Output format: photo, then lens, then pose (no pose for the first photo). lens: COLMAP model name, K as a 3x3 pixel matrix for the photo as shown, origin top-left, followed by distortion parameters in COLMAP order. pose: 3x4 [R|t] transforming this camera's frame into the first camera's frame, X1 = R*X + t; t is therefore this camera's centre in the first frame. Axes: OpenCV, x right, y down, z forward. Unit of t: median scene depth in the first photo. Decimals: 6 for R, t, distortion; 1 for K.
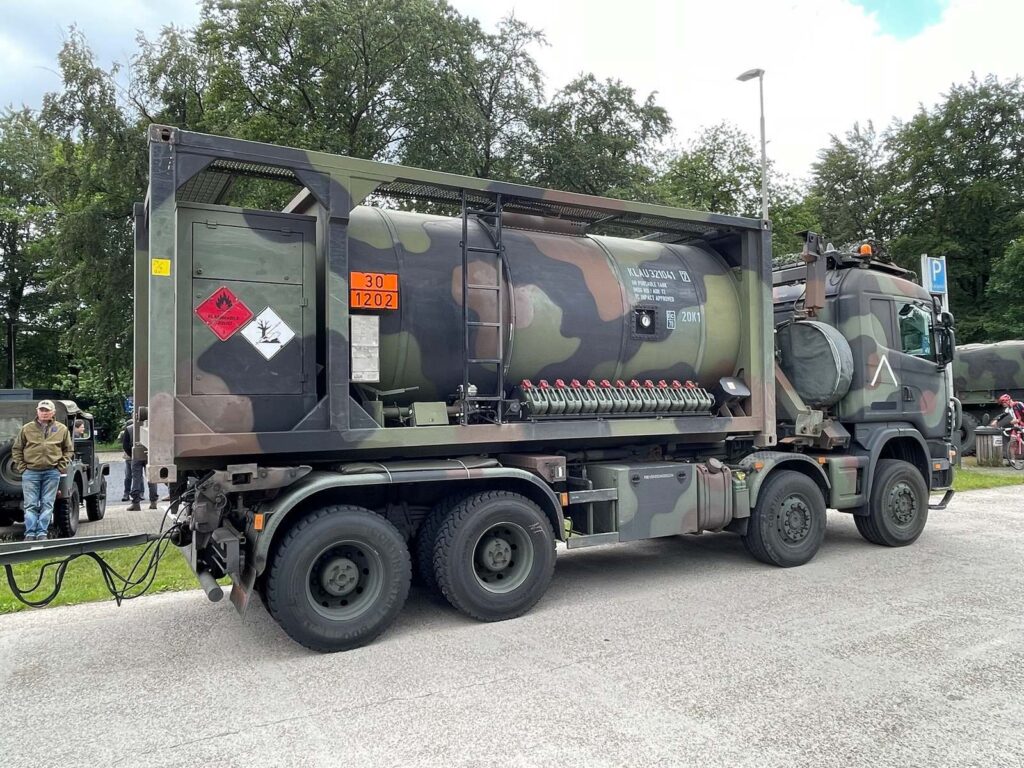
lens RADIAL K [[725.3, 0, 515.4], [0, 725.3, 384.6], [0, 0, 1]] dist [0.006299, -0.002415]
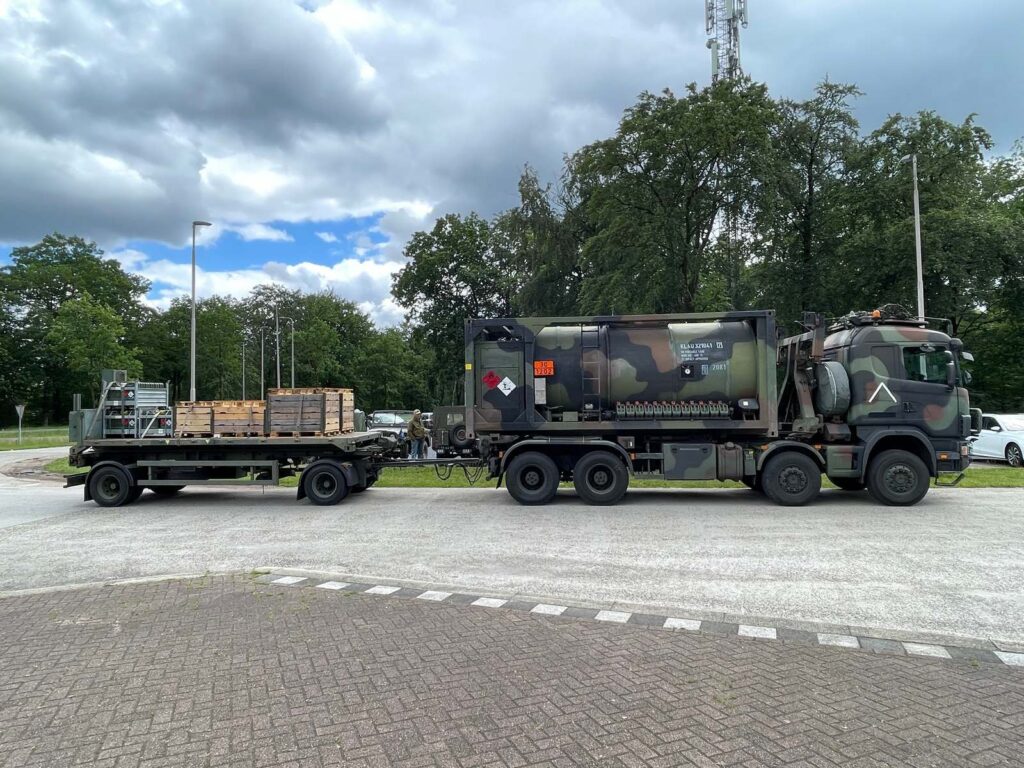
lens RADIAL K [[626.9, 0, 503.0], [0, 626.9, 386.6], [0, 0, 1]] dist [-0.005794, -0.002732]
pose [[0.806214, -0.011652, -0.591509, 0.801292], [0.014599, 0.999893, 0.000202, -0.054280], [0.591443, -0.008798, 0.806299, -0.695204]]
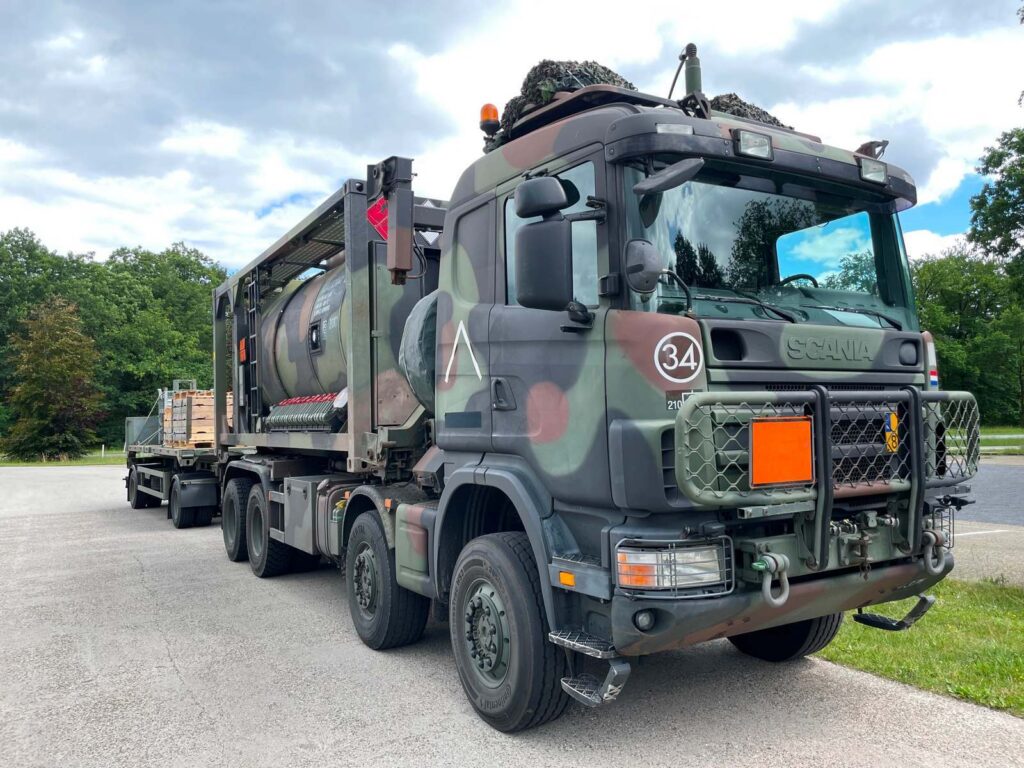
lens RADIAL K [[780.9, 0, 520.0], [0, 780.9, 379.4], [0, 0, 1]] dist [0.038656, -0.035111]
pose [[0.039049, -0.043301, -0.998299, 1.308685], [0.043414, 0.998191, -0.041598, 0.030958], [0.998294, -0.041716, 0.040858, 1.263515]]
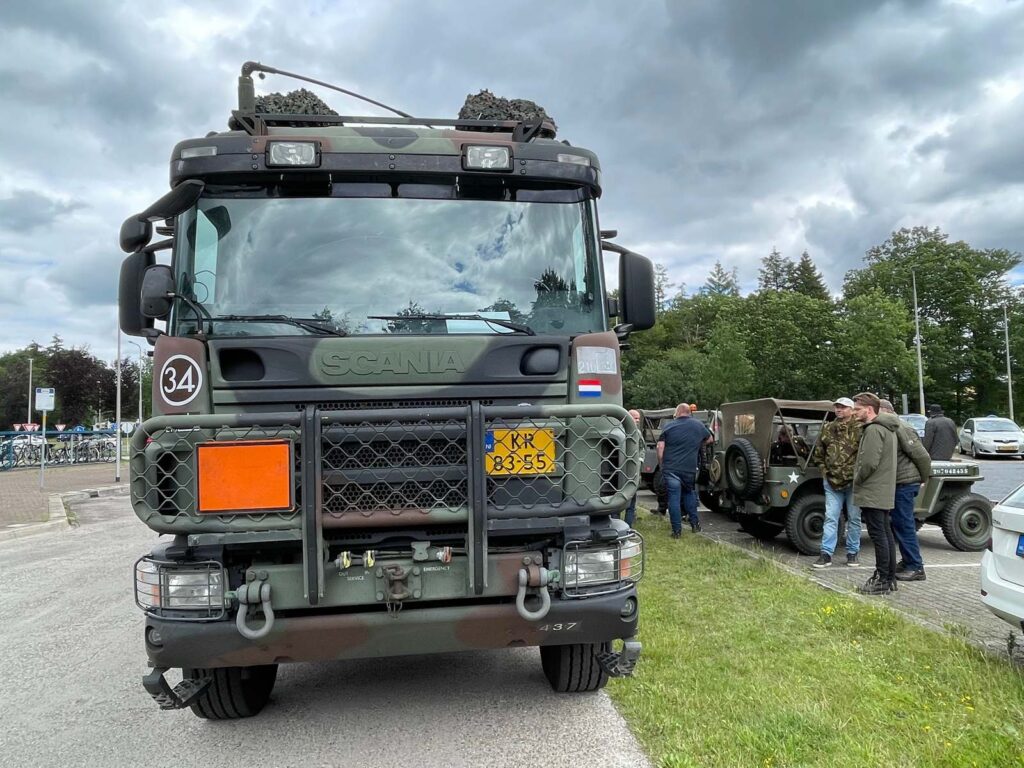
lens RADIAL K [[684.2, 0, 512.0], [0, 684.2, 384.8], [0, 0, 1]] dist [0.006037, -0.003541]
pose [[-0.374804, -0.031122, -0.926582, 1.154253], [0.052460, 0.997123, -0.054712, 0.038300], [0.925619, -0.069115, -0.372093, 1.713206]]
